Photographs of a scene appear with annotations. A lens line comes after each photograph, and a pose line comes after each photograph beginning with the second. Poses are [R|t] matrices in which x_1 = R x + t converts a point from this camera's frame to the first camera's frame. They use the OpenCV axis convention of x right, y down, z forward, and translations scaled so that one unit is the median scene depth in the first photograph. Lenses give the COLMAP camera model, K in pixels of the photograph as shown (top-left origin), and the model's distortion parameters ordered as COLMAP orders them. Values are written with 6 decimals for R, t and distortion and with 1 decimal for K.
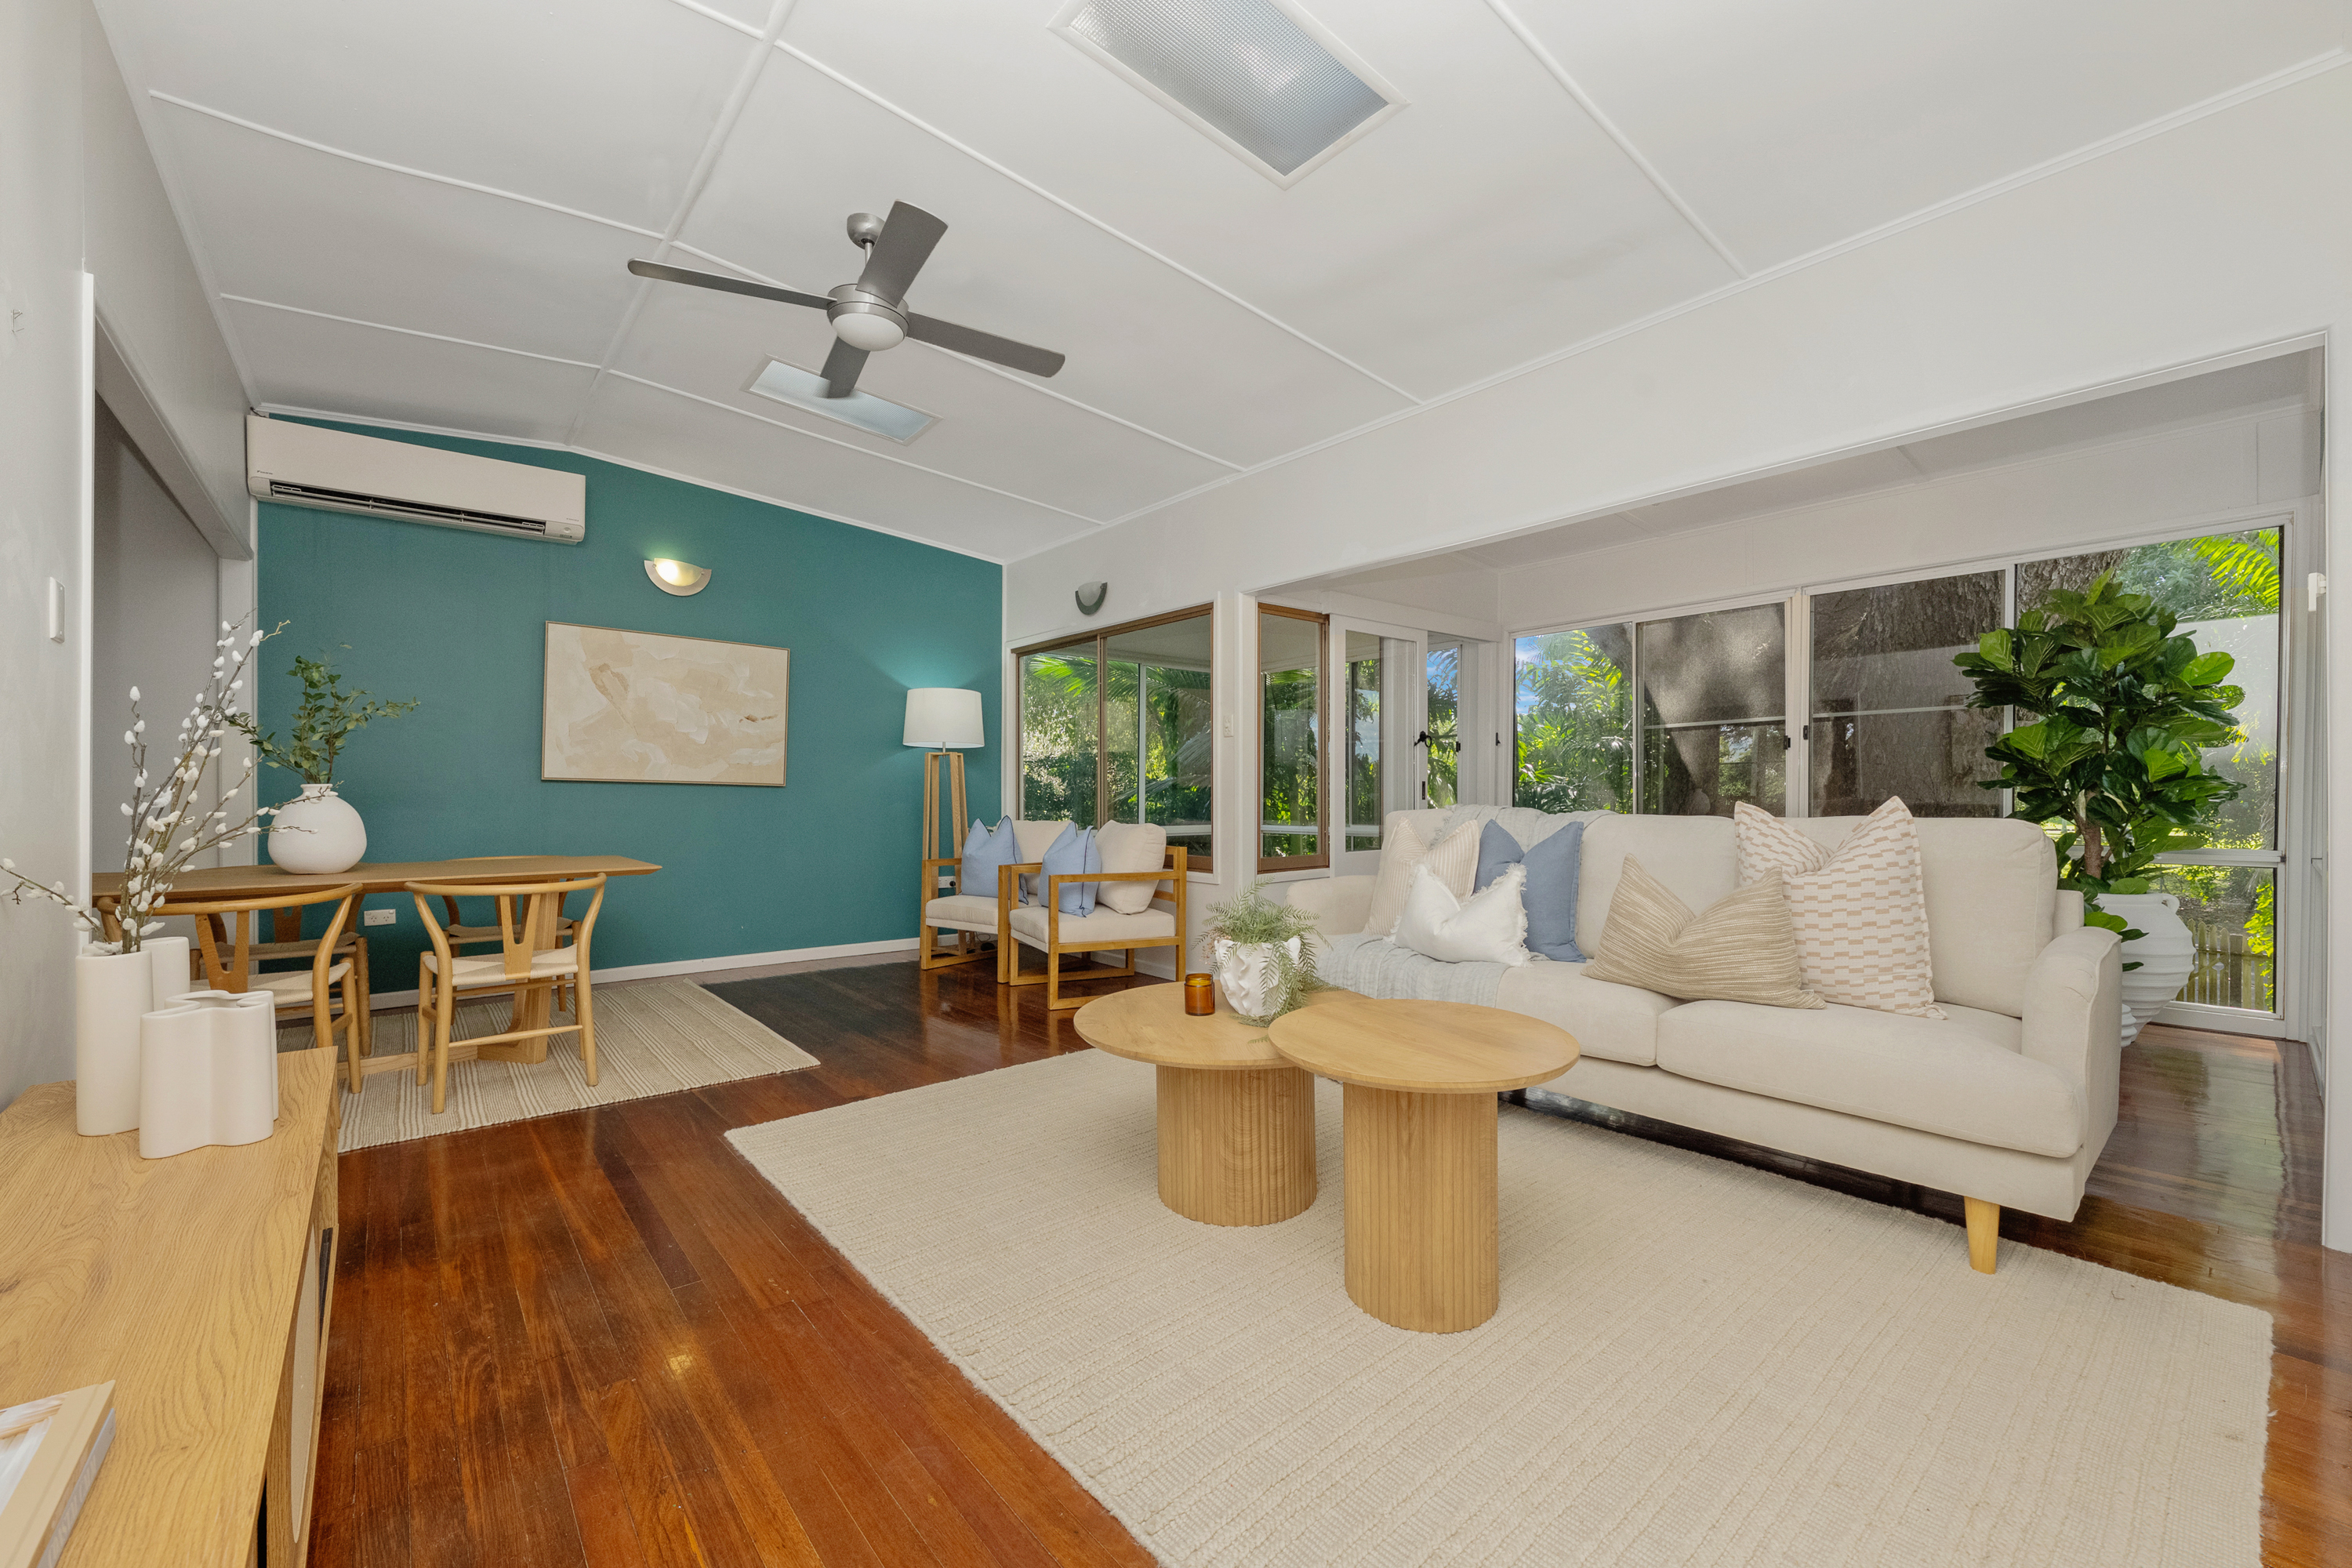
lens RADIAL K [[940.6, 0, 1170.5], [0, 940.6, 798.9], [0, 0, 1]] dist [0.000315, -0.000086]
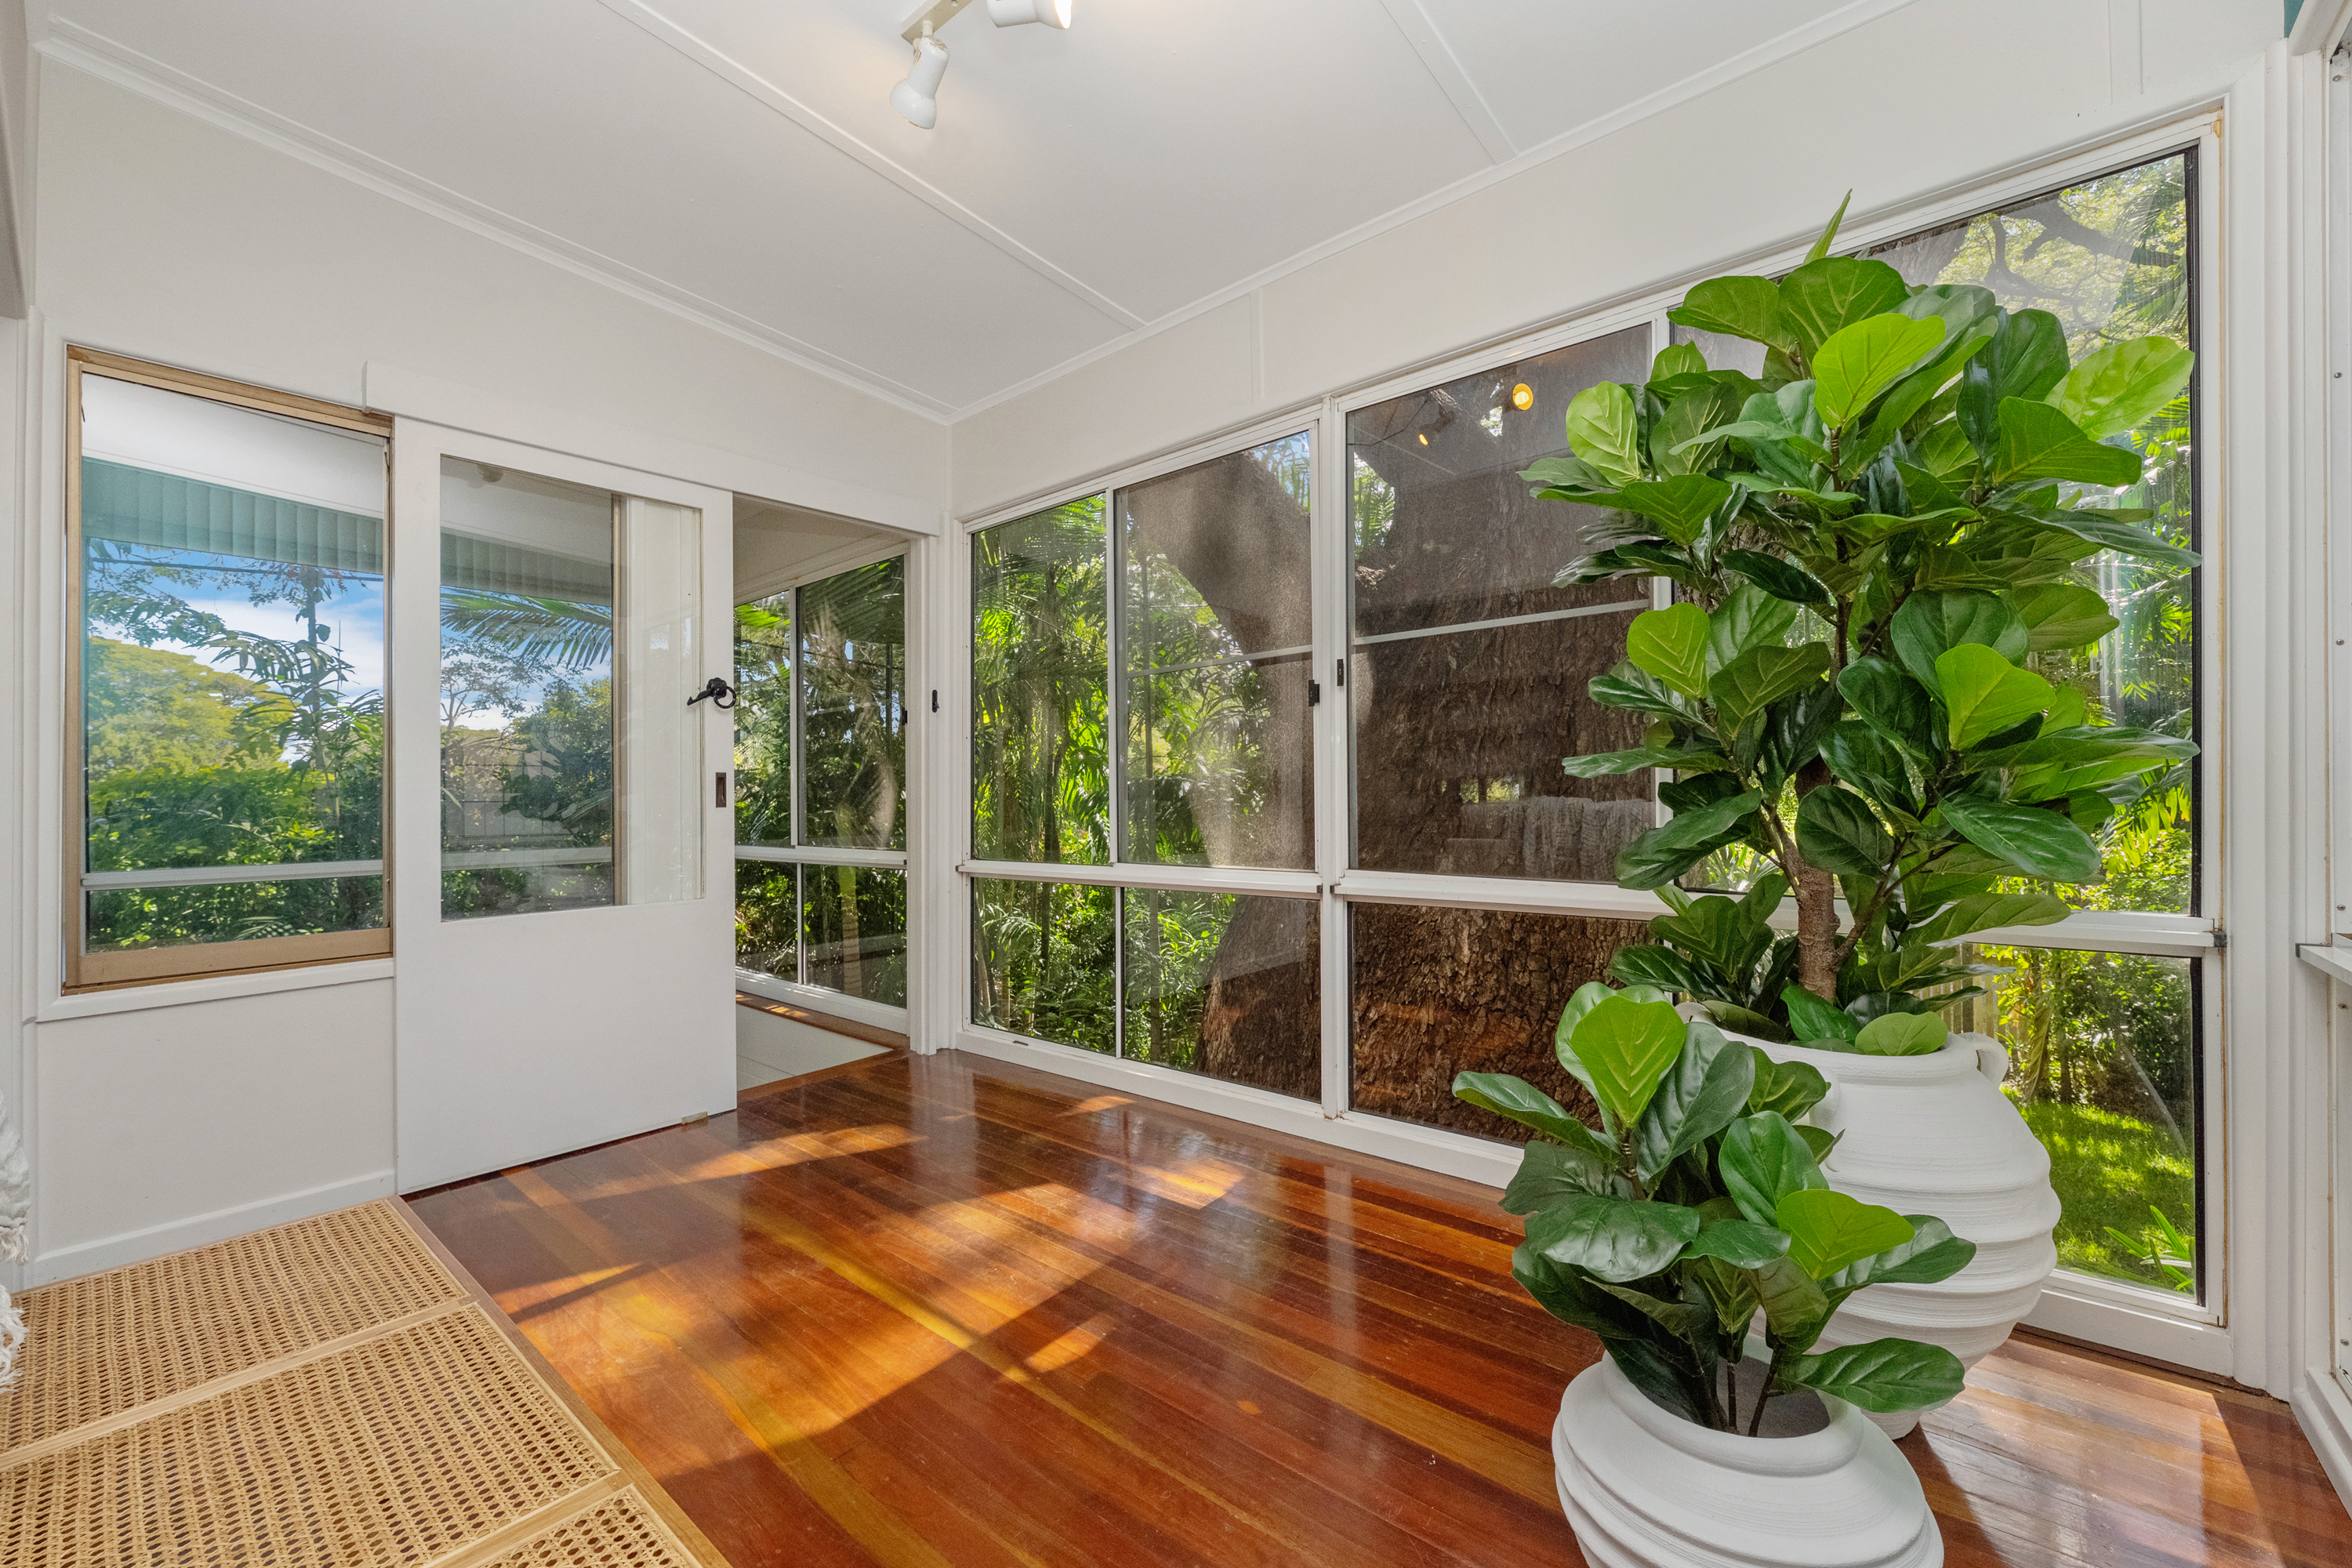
lens RADIAL K [[943.3, 0, 1176.0], [0, 943.3, 784.0], [0, 0, 1]] dist [-0.000087, -0.000043]
pose [[0.985026, -0.004053, 0.172359, 0.495667], [0.007039, 0.999836, -0.016715, -0.001150], [-0.172263, 0.017678, 0.984892, 0.501537]]
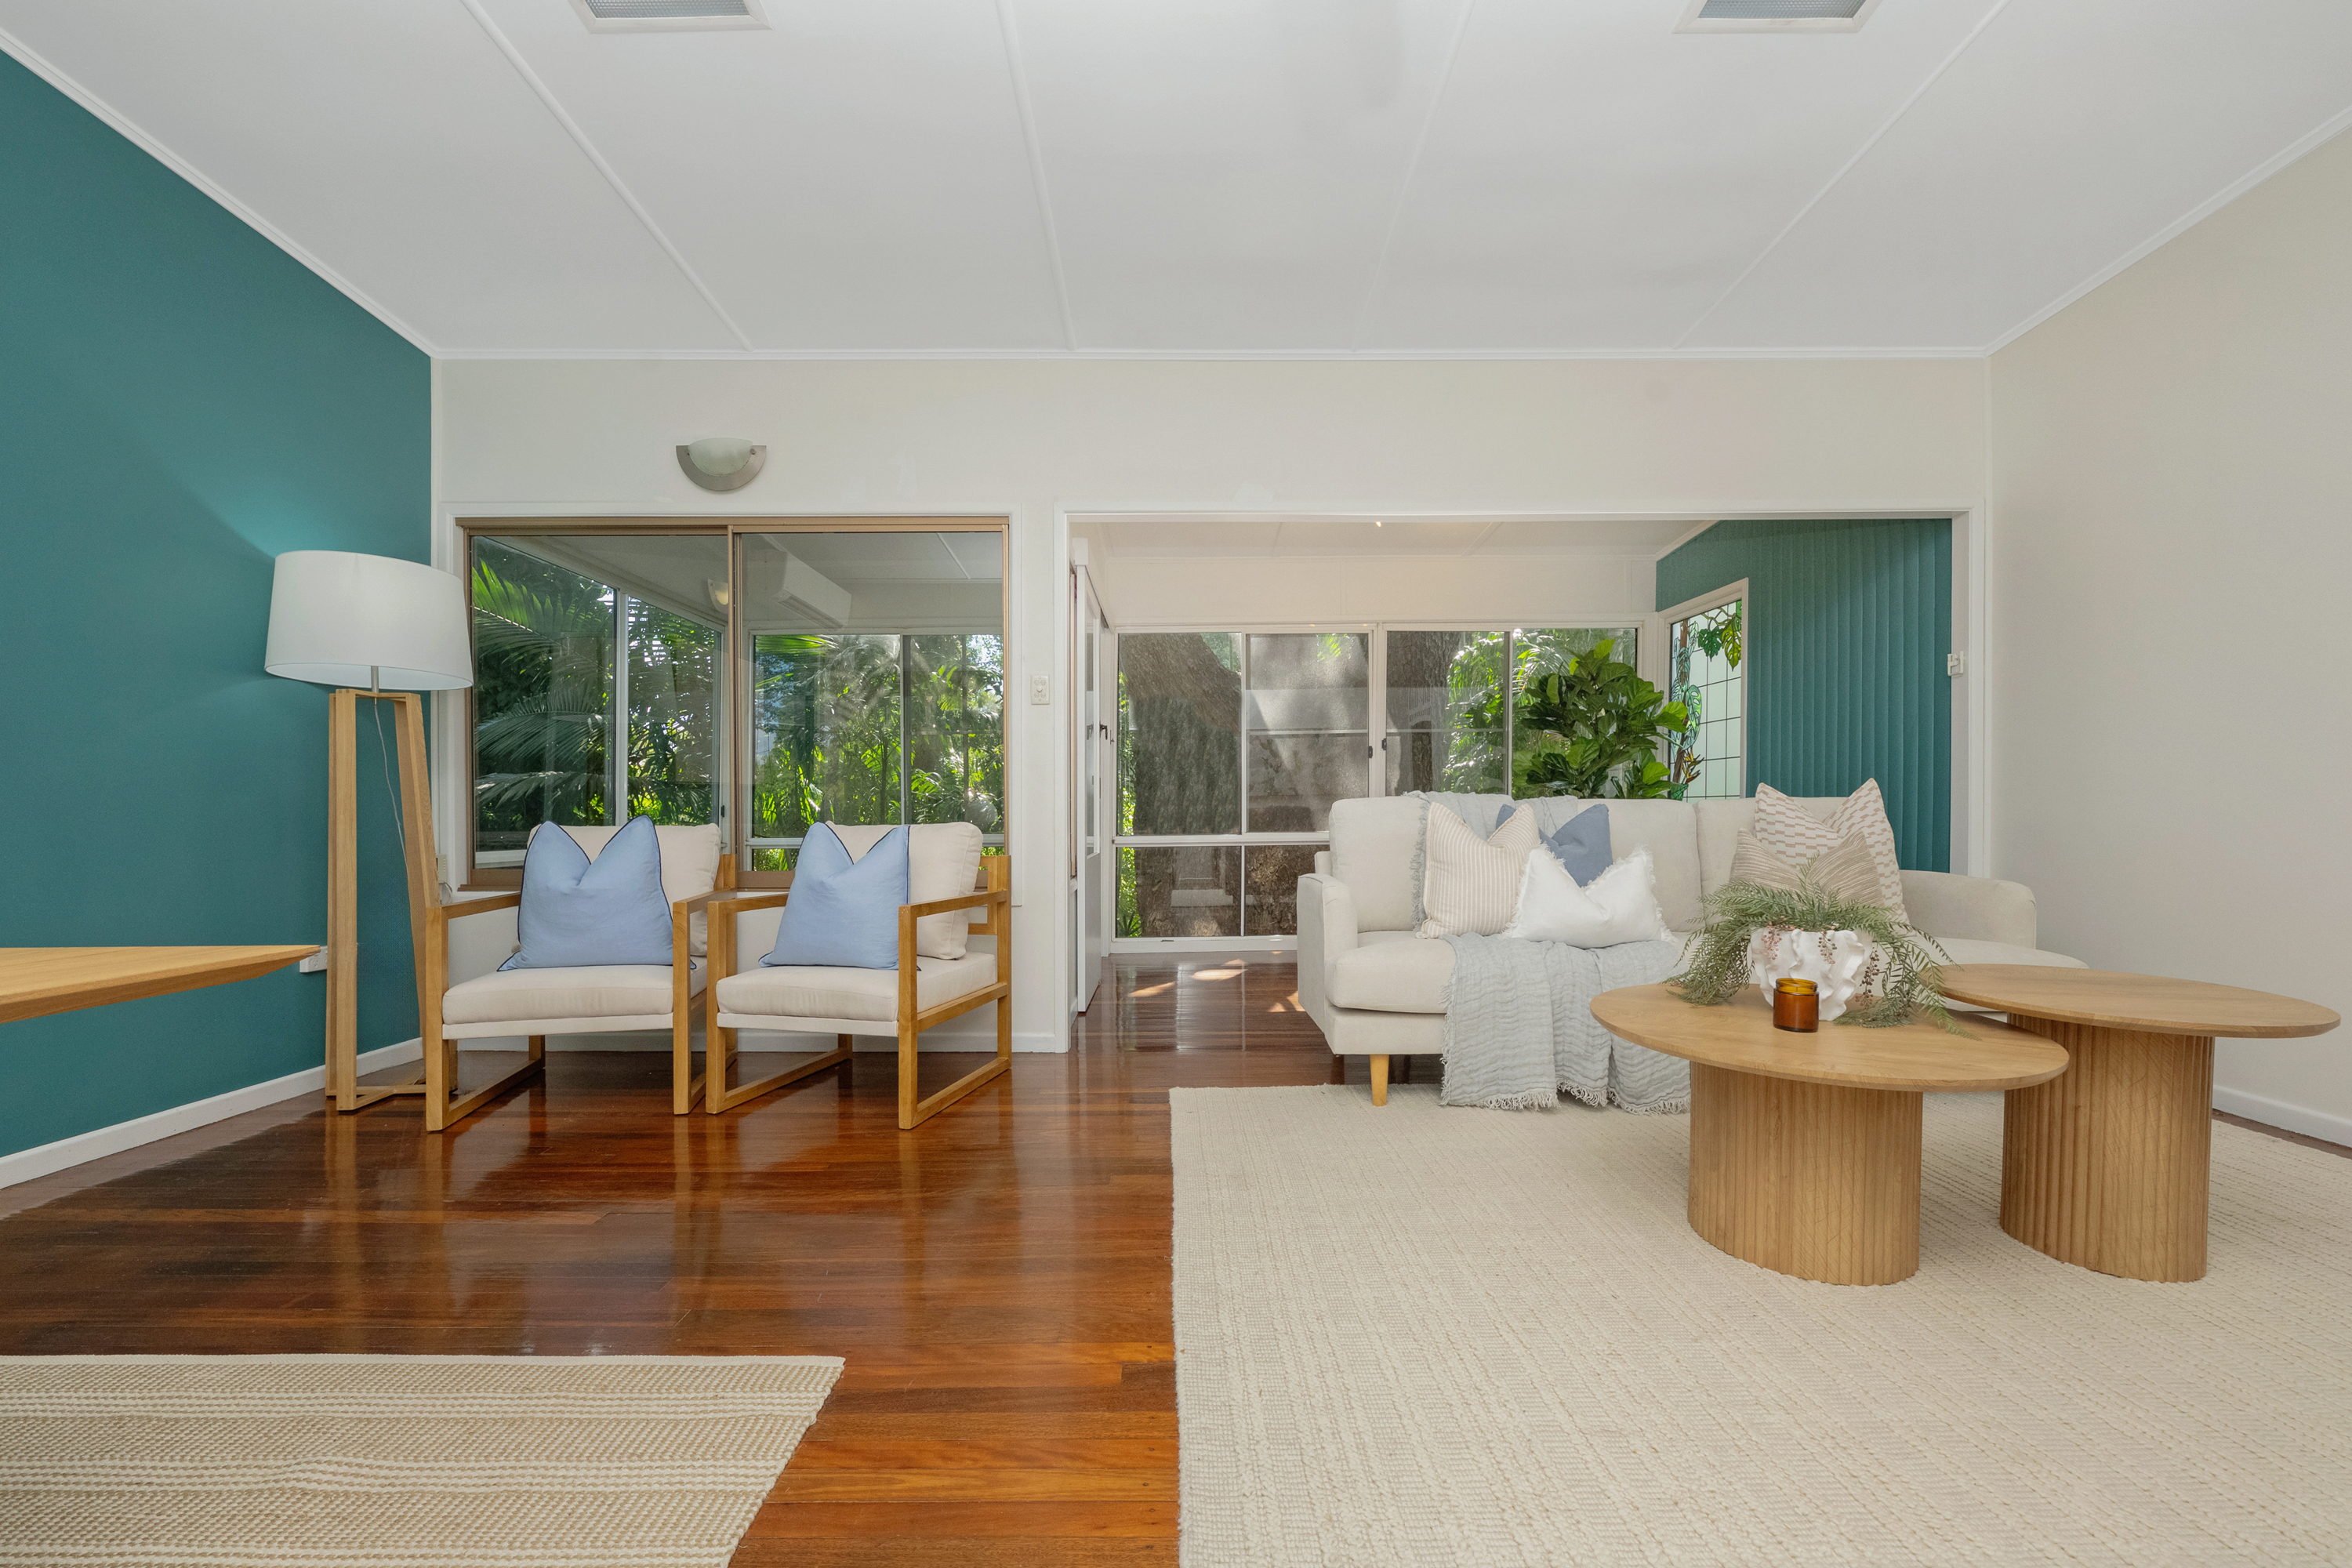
lens RADIAL K [[954.0, 0, 1174.5], [0, 954.0, 830.7], [0, 0, 1]] dist [0.000448, 0.000001]
pose [[0.649599, -0.012537, 0.760173, -0.417898], [0.005337, 0.999915, 0.011931, 0.023535], [-0.760258, -0.003694, 0.649611, 0.416908]]
